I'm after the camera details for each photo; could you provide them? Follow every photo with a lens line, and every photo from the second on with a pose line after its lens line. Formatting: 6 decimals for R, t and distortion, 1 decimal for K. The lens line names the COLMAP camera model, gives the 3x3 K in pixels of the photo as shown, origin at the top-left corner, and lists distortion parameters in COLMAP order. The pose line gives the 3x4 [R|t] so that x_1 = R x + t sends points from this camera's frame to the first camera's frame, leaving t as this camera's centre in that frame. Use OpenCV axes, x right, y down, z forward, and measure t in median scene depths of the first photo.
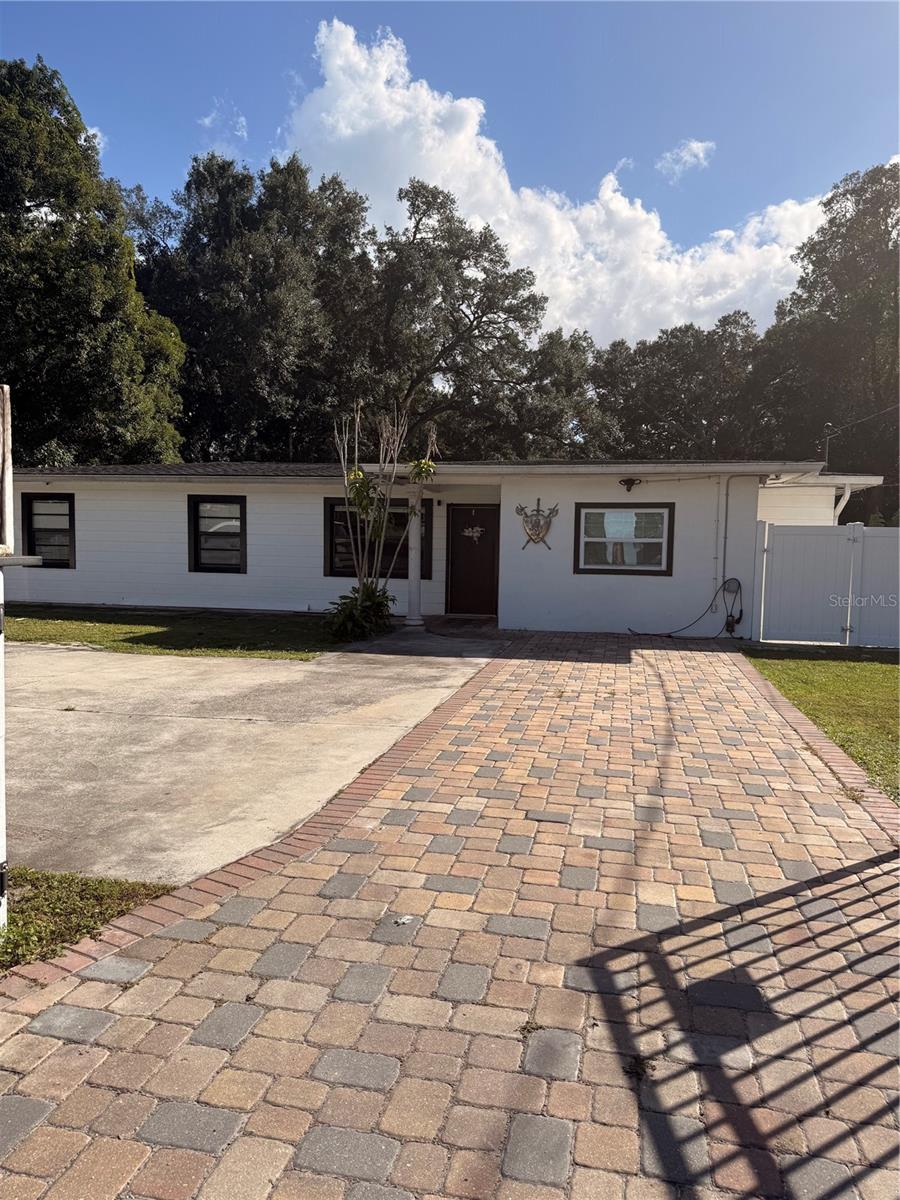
lens RADIAL K [[841.0, 0, 446.6], [0, 841.0, 601.3], [0, 0, 1]] dist [0.153500, -0.303407]
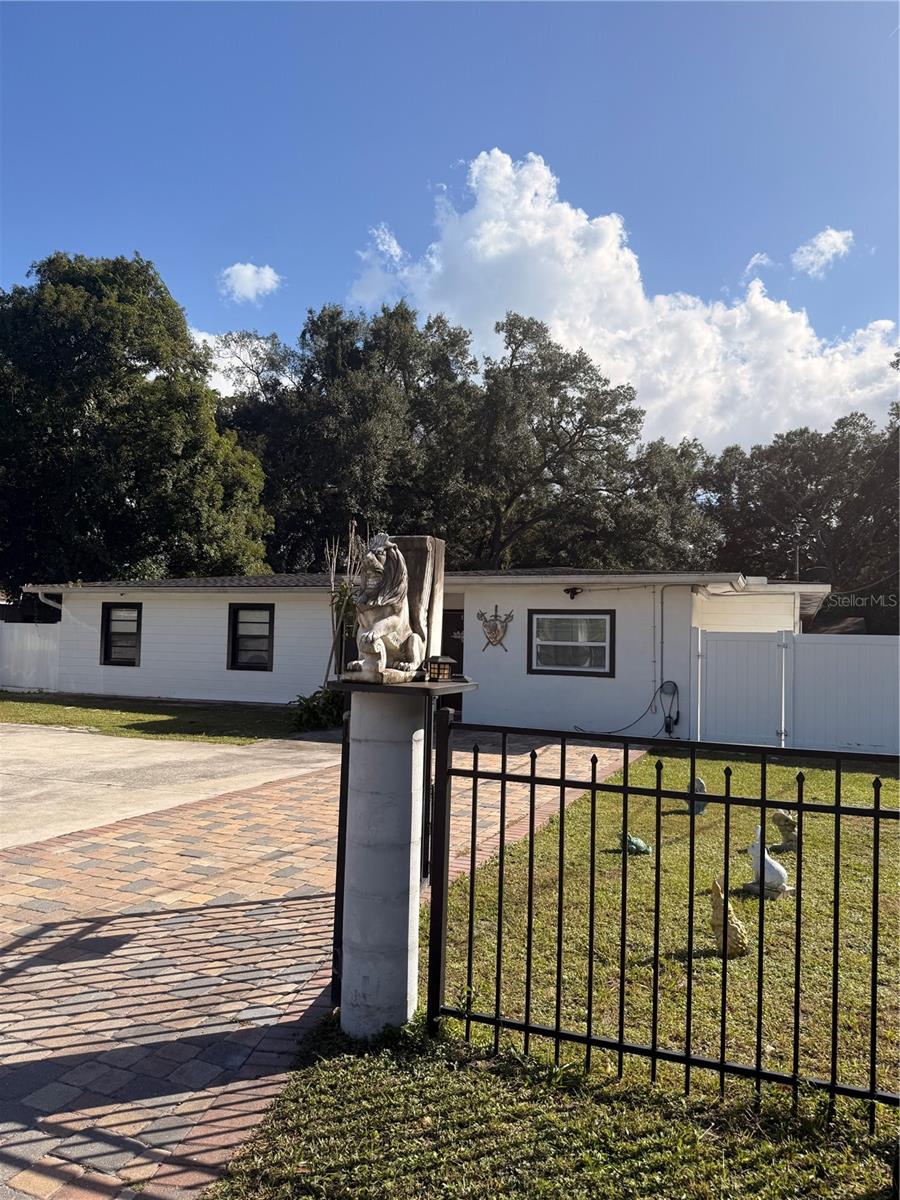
lens RADIAL K [[841.0, 0, 446.6], [0, 841.0, 601.3], [0, 0, 1]] dist [0.153500, -0.303407]
pose [[0.982438, -0.003928, -0.186547, 0.156042], [-0.018546, 0.992772, -0.118575, 0.003153], [0.185665, 0.119953, 0.975264, -0.056150]]
